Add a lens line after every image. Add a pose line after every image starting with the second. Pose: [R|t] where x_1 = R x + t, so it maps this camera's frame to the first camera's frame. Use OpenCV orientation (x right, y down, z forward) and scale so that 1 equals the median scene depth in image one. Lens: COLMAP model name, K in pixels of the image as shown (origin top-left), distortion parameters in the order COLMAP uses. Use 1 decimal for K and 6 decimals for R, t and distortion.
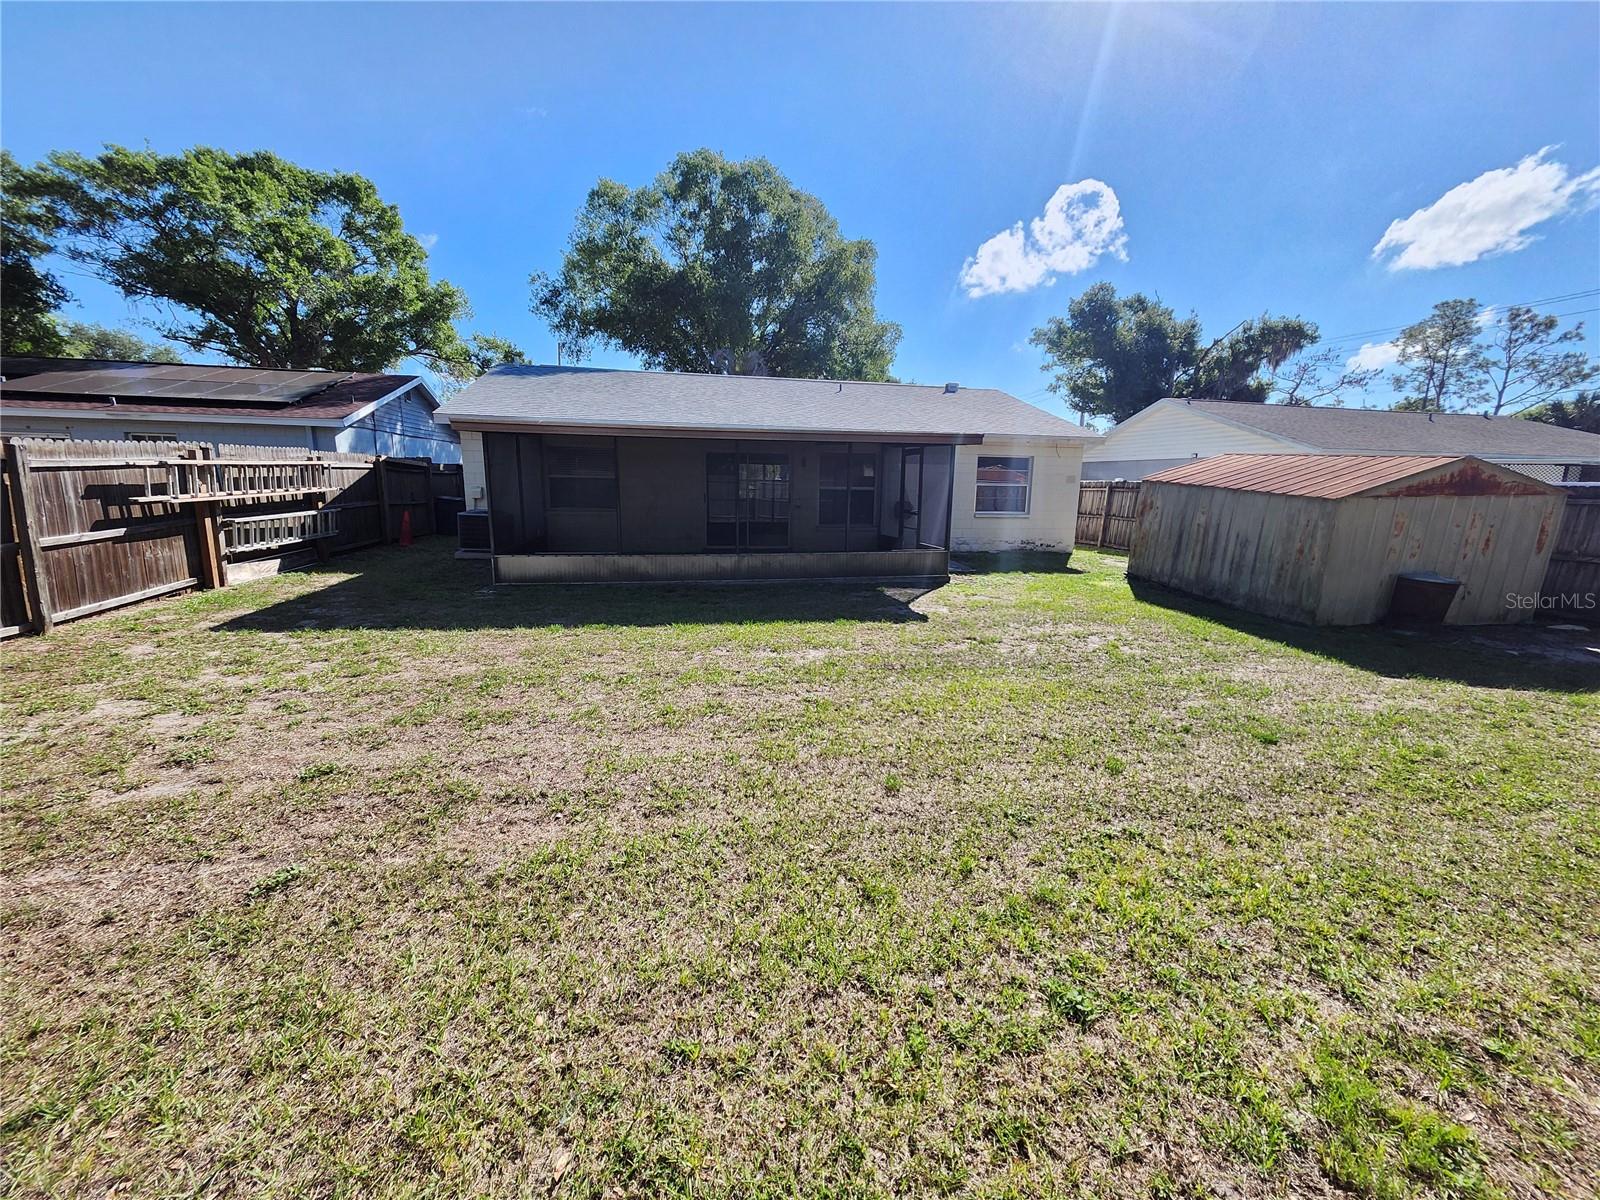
lens RADIAL K [[607.3, 0, 797.5], [0, 607.3, 600.4], [0, 0, 1]] dist [0.003109, 0.000029]
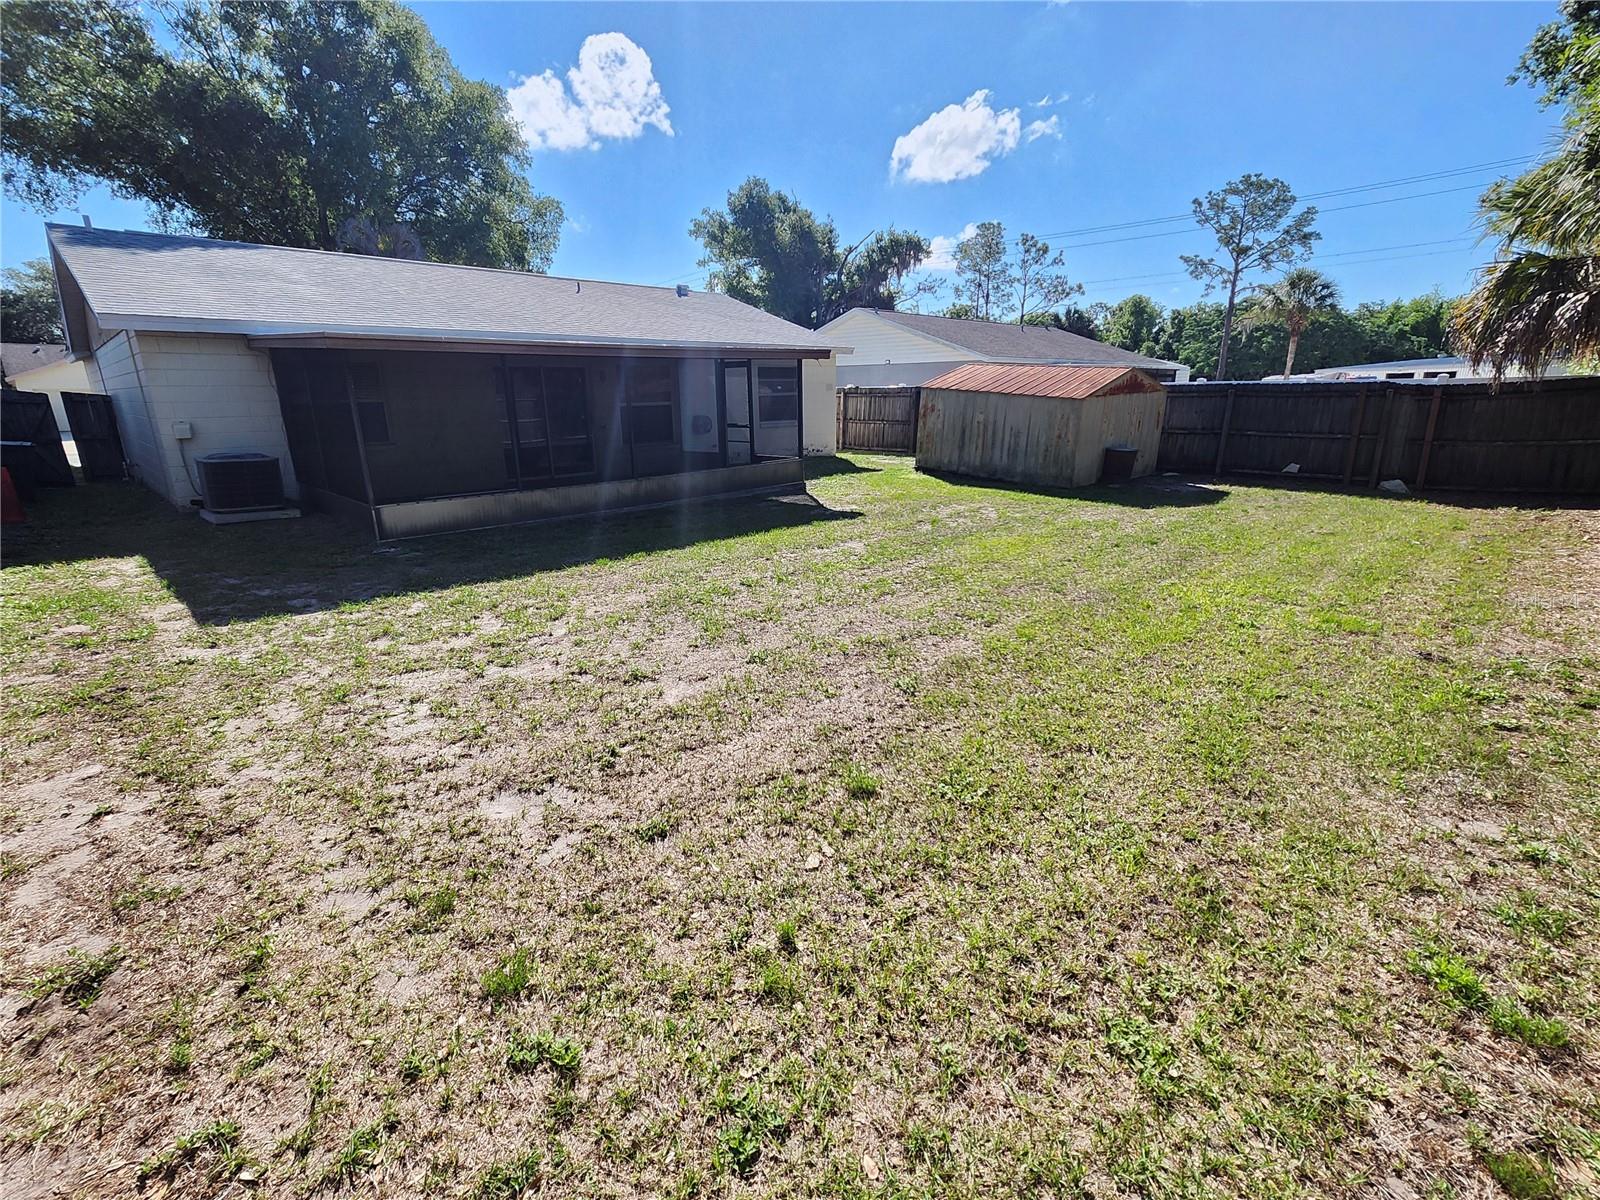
lens RADIAL K [[696.1, 0, 801.7], [0, 696.1, 595.7], [0, 0, 1]] dist [-0.002386, 0.000082]
pose [[0.847712, -0.177433, 0.499902, -0.441461], [0.129081, 0.983071, 0.130038, -0.003569], [-0.514512, -0.045707, 0.856264, -0.078321]]
